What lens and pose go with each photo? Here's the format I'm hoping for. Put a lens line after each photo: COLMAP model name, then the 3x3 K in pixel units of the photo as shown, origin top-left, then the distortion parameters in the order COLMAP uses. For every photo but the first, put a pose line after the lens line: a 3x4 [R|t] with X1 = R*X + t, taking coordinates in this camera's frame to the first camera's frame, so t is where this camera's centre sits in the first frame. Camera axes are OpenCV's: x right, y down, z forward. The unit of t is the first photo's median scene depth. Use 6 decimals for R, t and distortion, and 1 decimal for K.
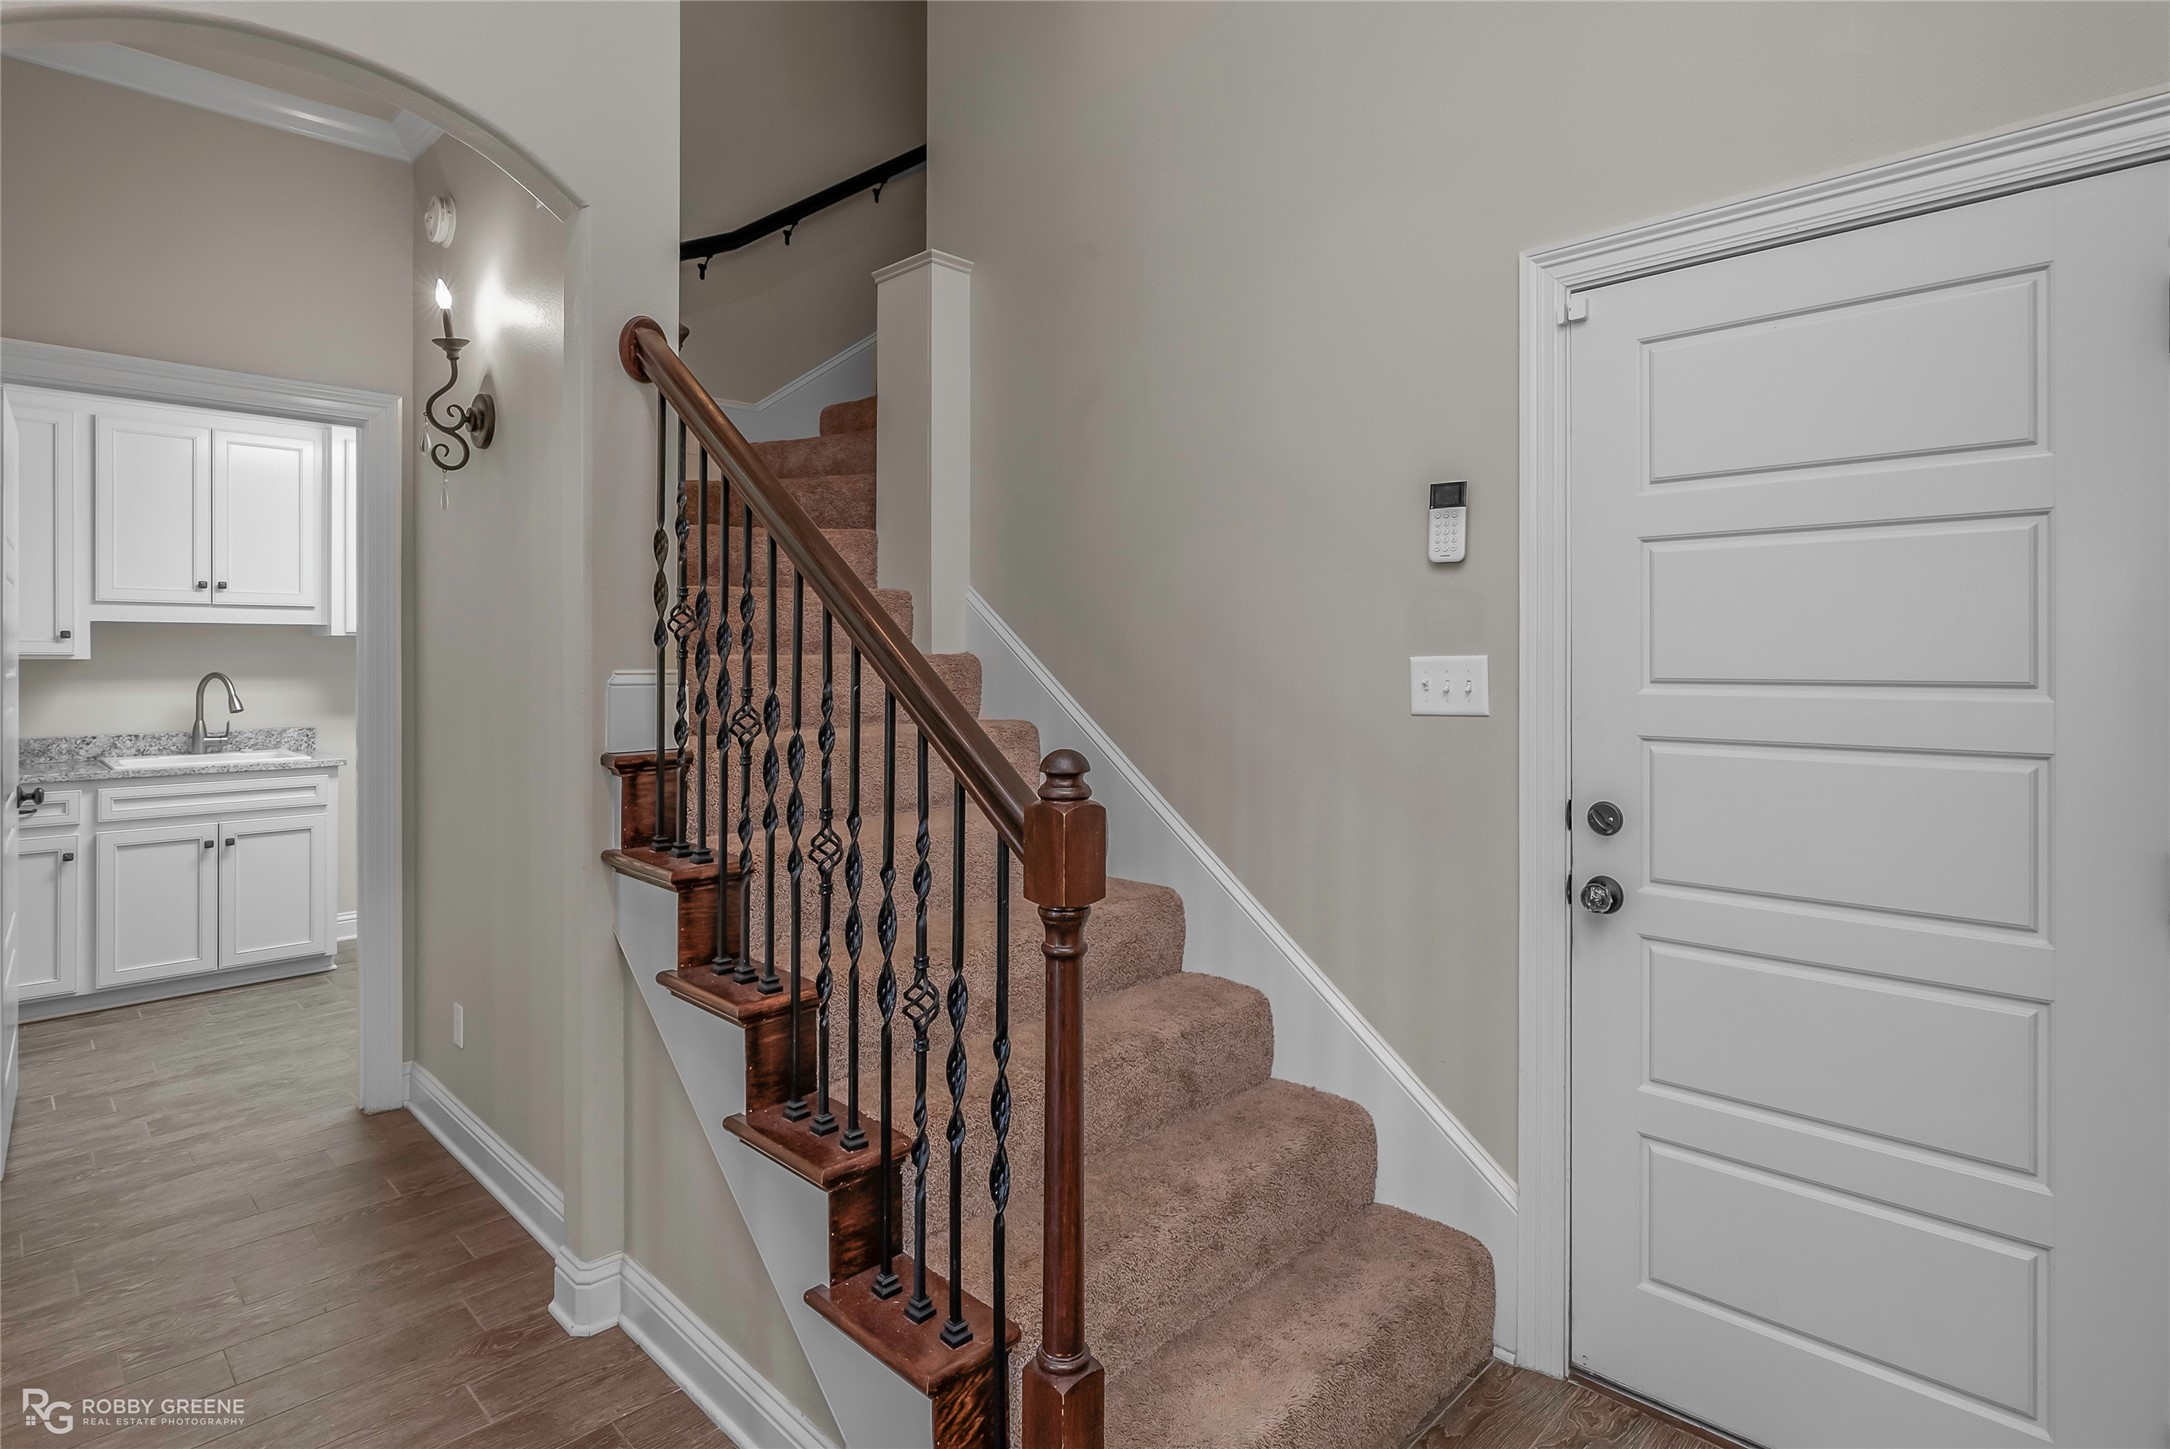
lens RADIAL K [[1130.9, 0, 1079.5], [0, 1130.9, 675.1], [0, 0, 1]] dist [-0.006676, -0.001101]
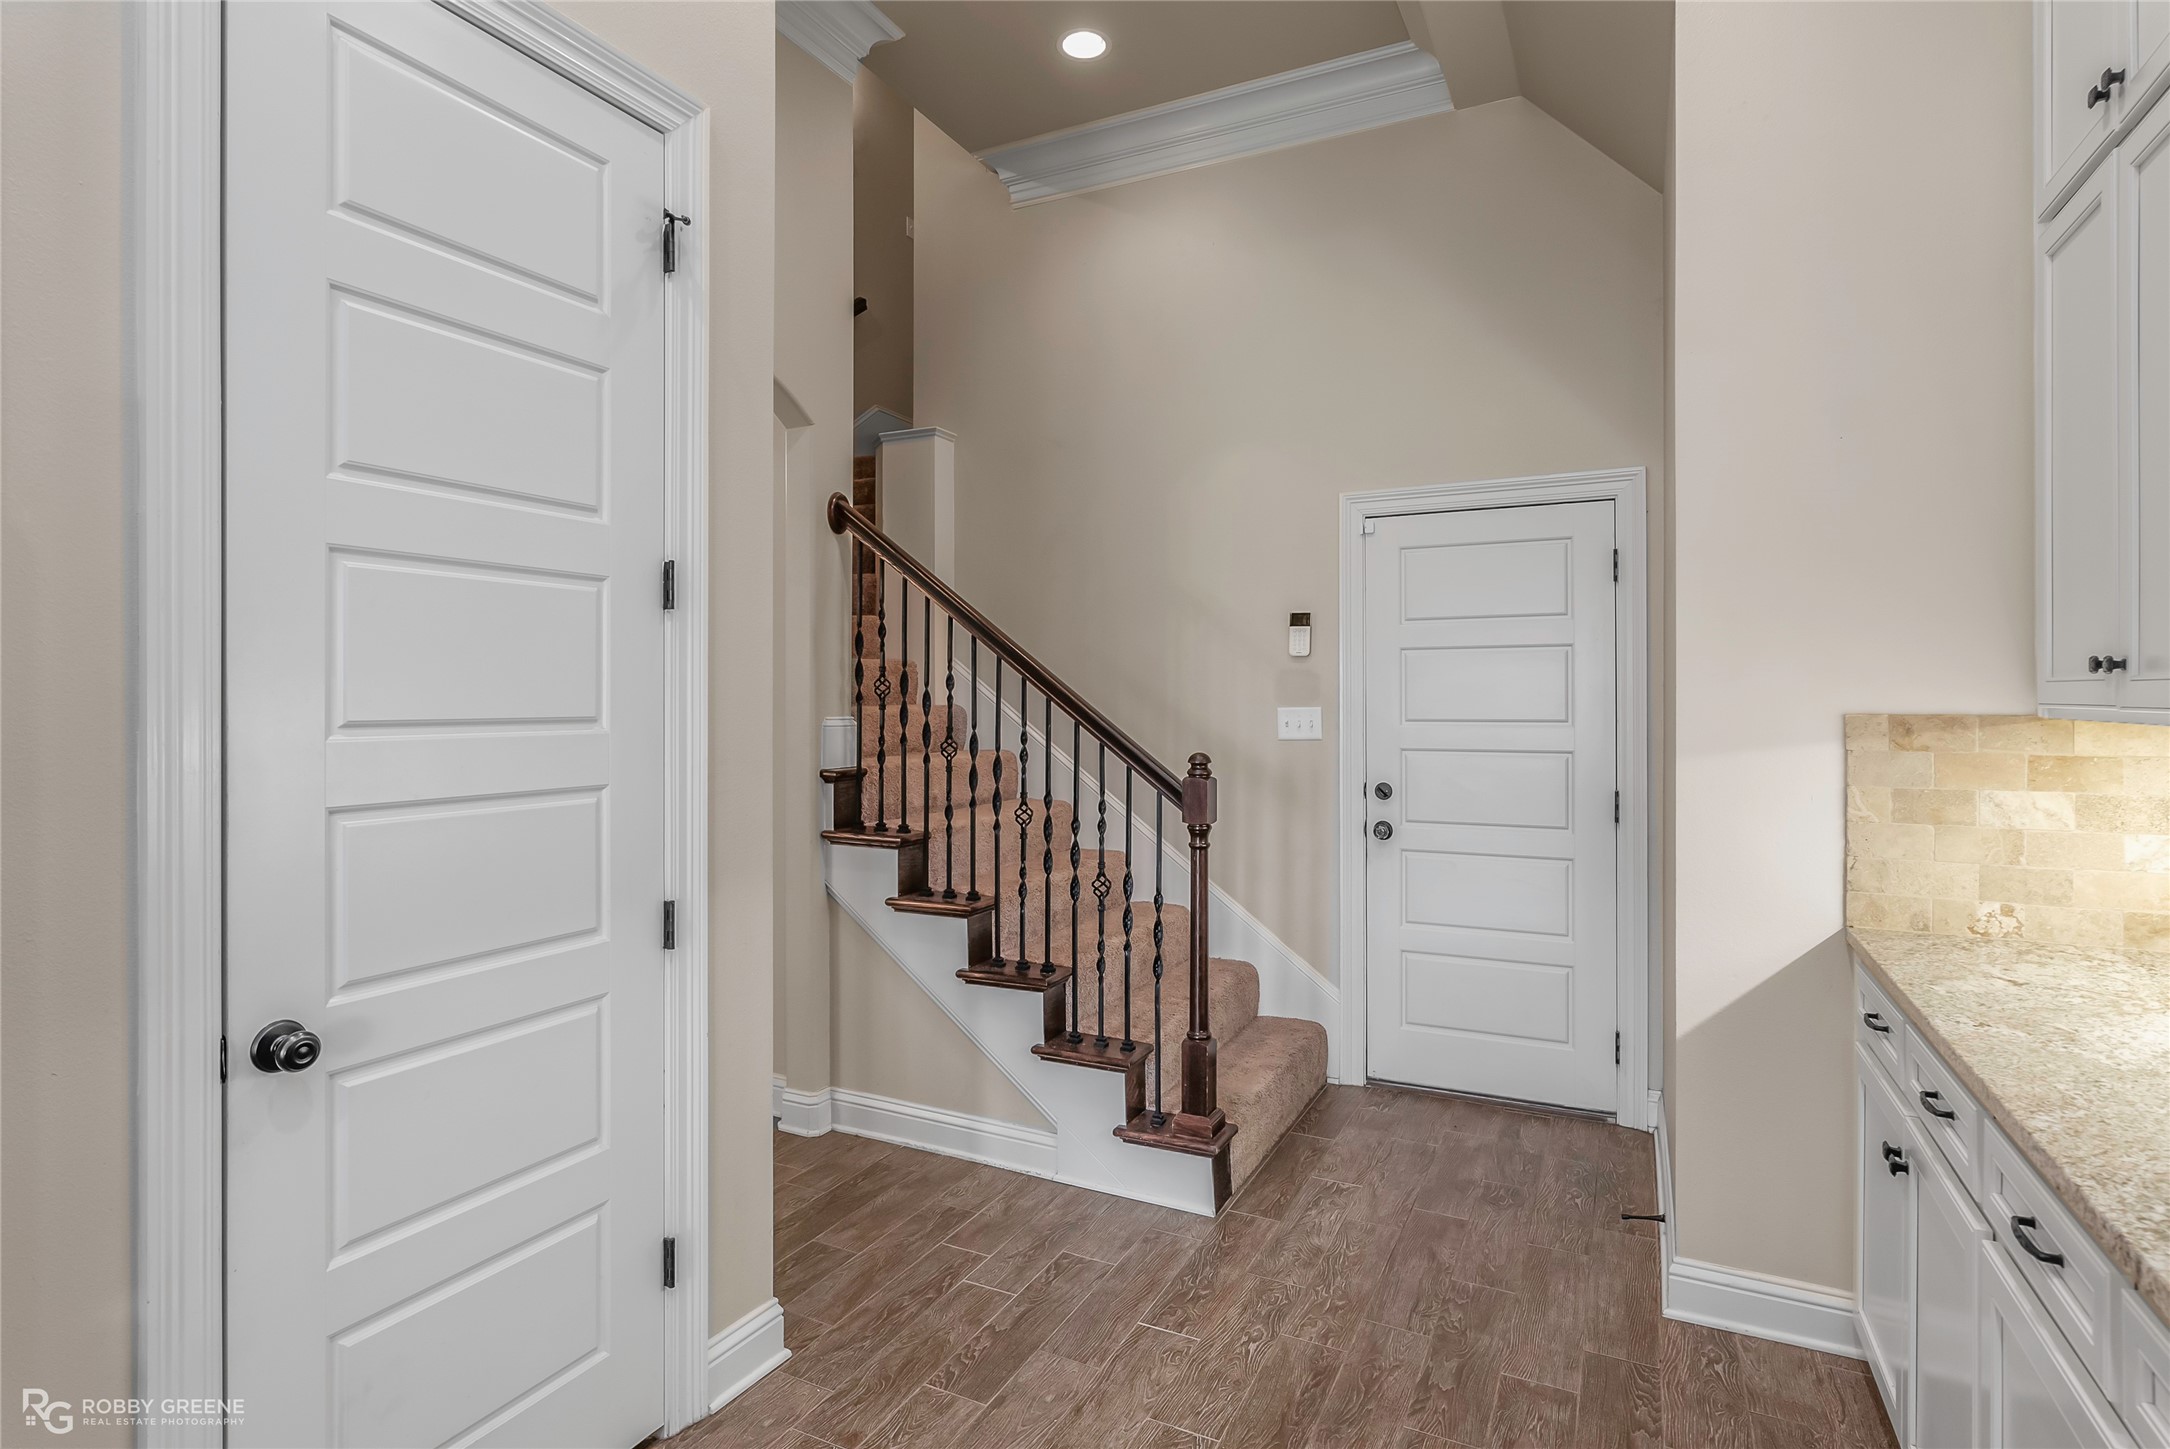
lens RADIAL K [[1169.8, 0, 1085.0], [0, 1169.8, 724.5], [0, 0, 1]] dist [-0.000021, -0.000159]
pose [[0.951145, -0.007847, 0.308644, -0.605146], [0.006107, 0.999960, 0.006602, -0.004083], [-0.308683, -0.004395, 0.951155, -0.712154]]
